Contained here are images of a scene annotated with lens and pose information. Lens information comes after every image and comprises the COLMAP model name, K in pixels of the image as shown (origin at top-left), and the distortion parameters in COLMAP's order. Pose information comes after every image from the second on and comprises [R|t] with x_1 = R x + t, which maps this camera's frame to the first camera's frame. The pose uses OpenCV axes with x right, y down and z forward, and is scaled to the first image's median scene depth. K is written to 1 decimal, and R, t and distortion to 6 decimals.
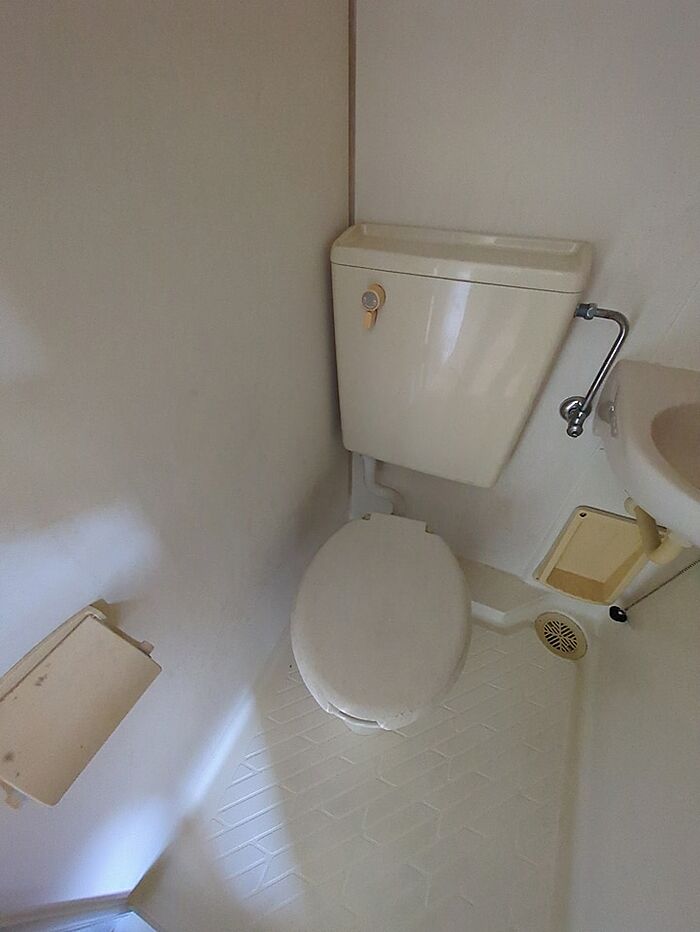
lens RADIAL K [[365.3, 0, 350.3], [0, 365.3, 470.9], [0, 0, 1]] dist [-0.002145, 0.000142]
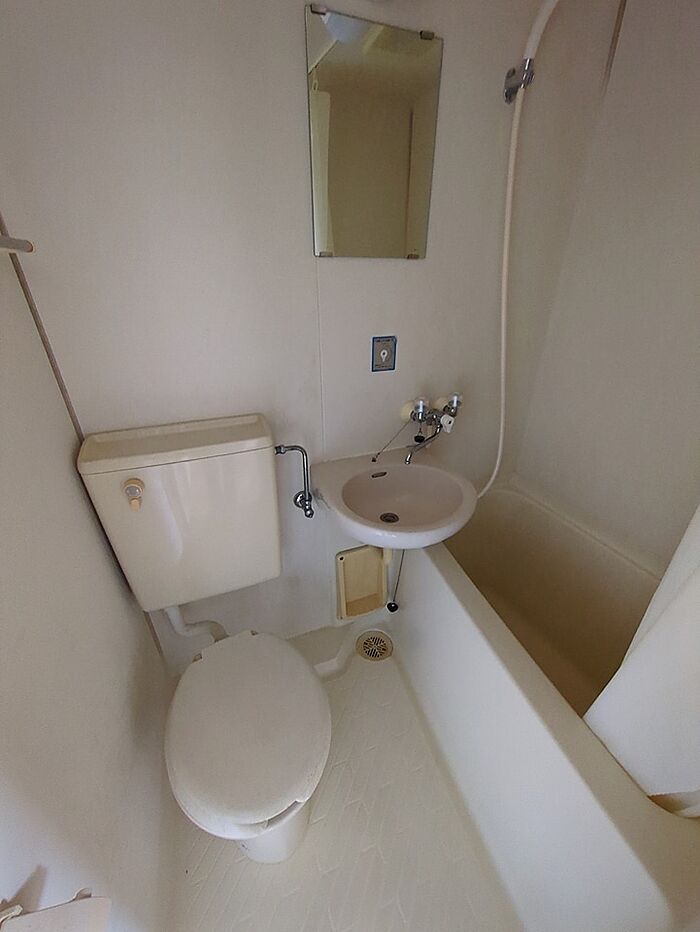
lens RADIAL K [[363.6, 0, 350.2], [0, 363.6, 471.5], [0, 0, 1]] dist [-0.005080, -0.000316]
pose [[0.703807, -0.336195, 0.625803, -0.142334], [0.487663, 0.869221, -0.081485, -0.051746], [-0.516566, 0.362530, 0.775713, -0.300126]]
